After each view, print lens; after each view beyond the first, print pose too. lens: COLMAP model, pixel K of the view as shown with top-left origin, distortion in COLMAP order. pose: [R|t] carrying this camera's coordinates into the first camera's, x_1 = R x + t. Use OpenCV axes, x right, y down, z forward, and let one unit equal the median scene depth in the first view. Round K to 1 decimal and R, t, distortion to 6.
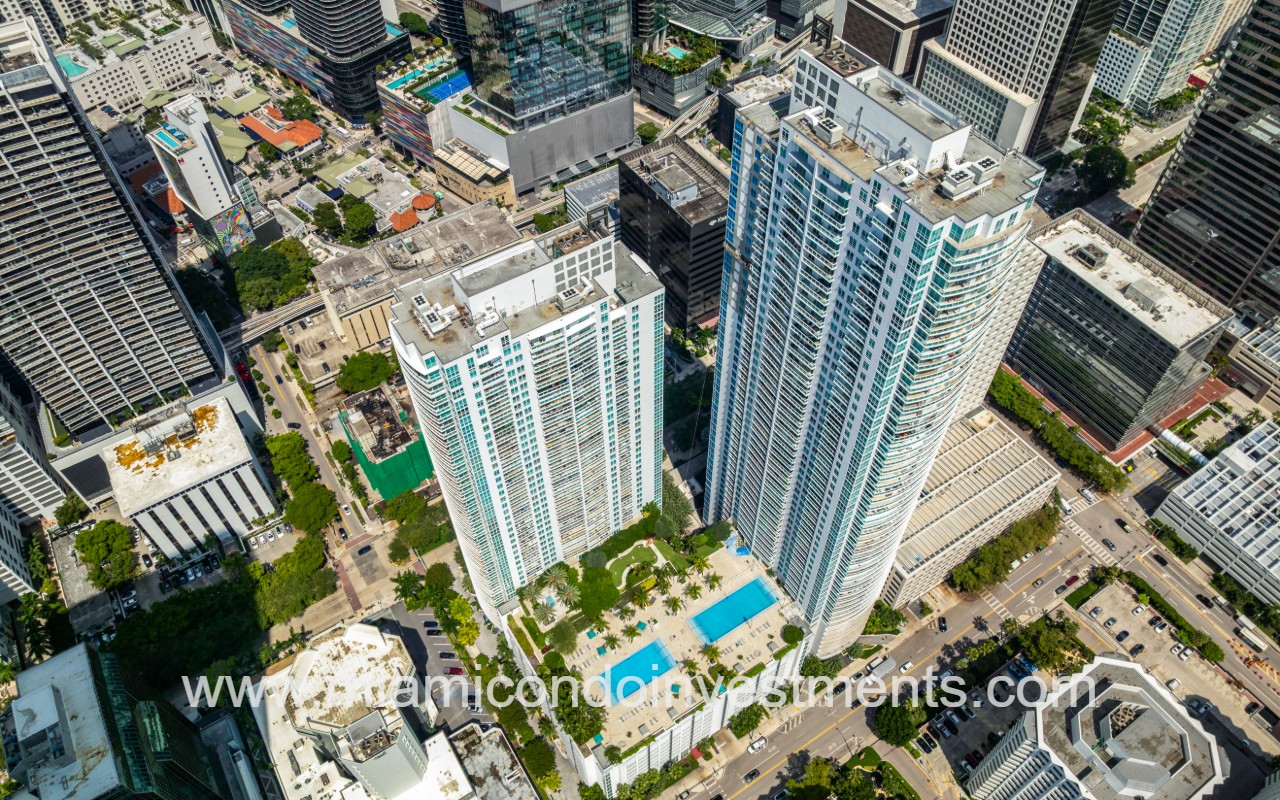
lens RADIAL K [[915.0, 0, 640.0], [0, 915.0, 400.0], [0, 0, 1]] dist [-0.029944, -0.006700]
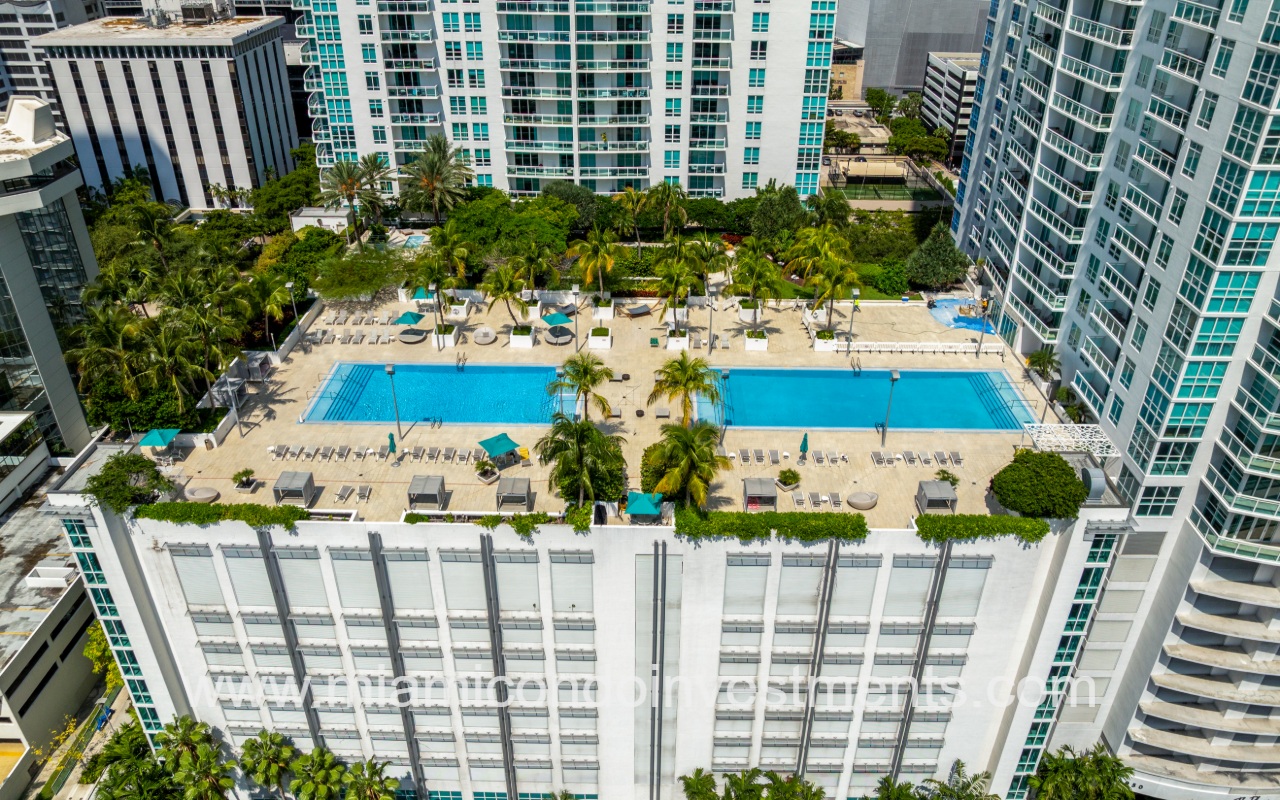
lens RADIAL K [[915.0, 0, 640.0], [0, 915.0, 400.0], [0, 0, 1]] dist [-0.029944, -0.006700]
pose [[0.829716, 0.280484, -0.482598, 0.181619], [-0.432803, 0.869258, -0.238896, 0.324087], [0.352496, 0.407086, 0.842632, 0.734213]]
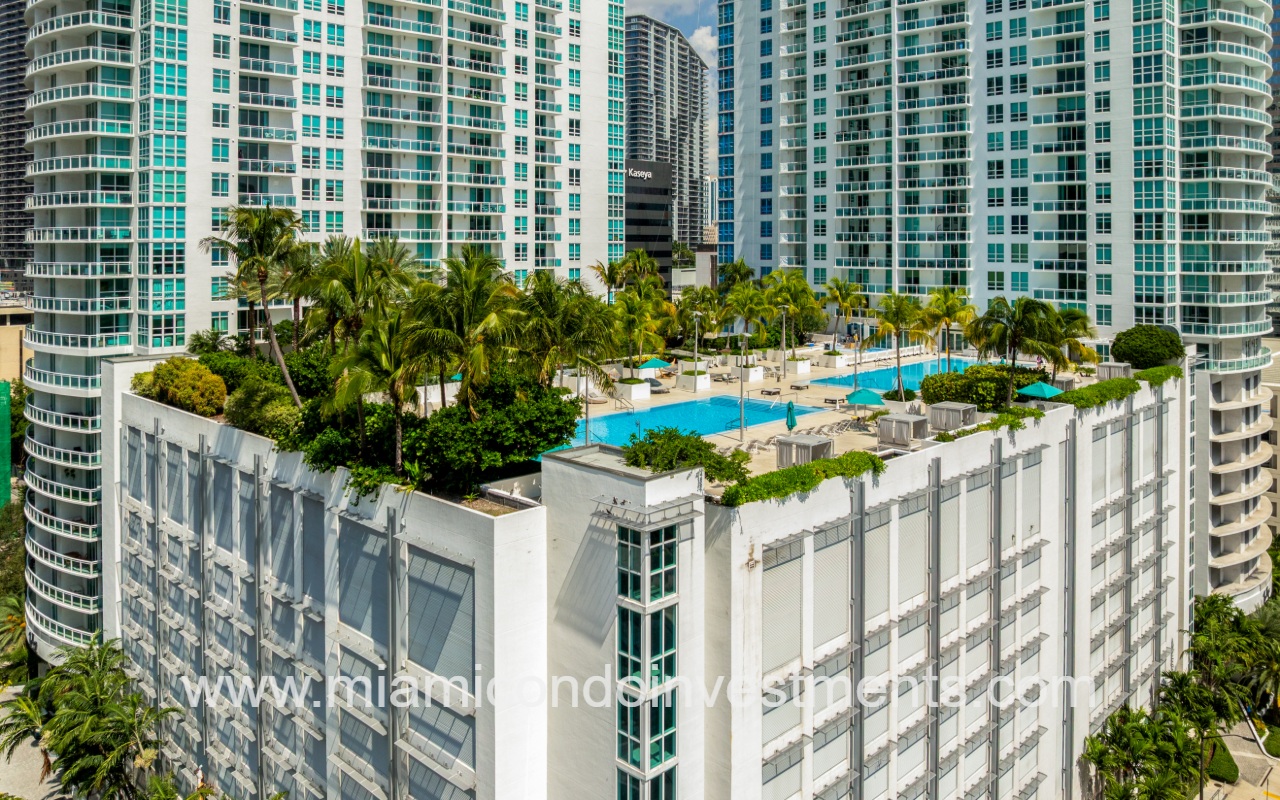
lens RADIAL K [[952.2, 0, 623.1], [0, 952.2, 286.9], [0, 0, 1]] dist [-0.012940, -0.003144]
pose [[0.979858, -0.019914, 0.198702, -0.059995], [0.162535, 0.657633, -0.735596, 0.428923], [-0.116024, 0.753075, 0.647623, 0.772389]]
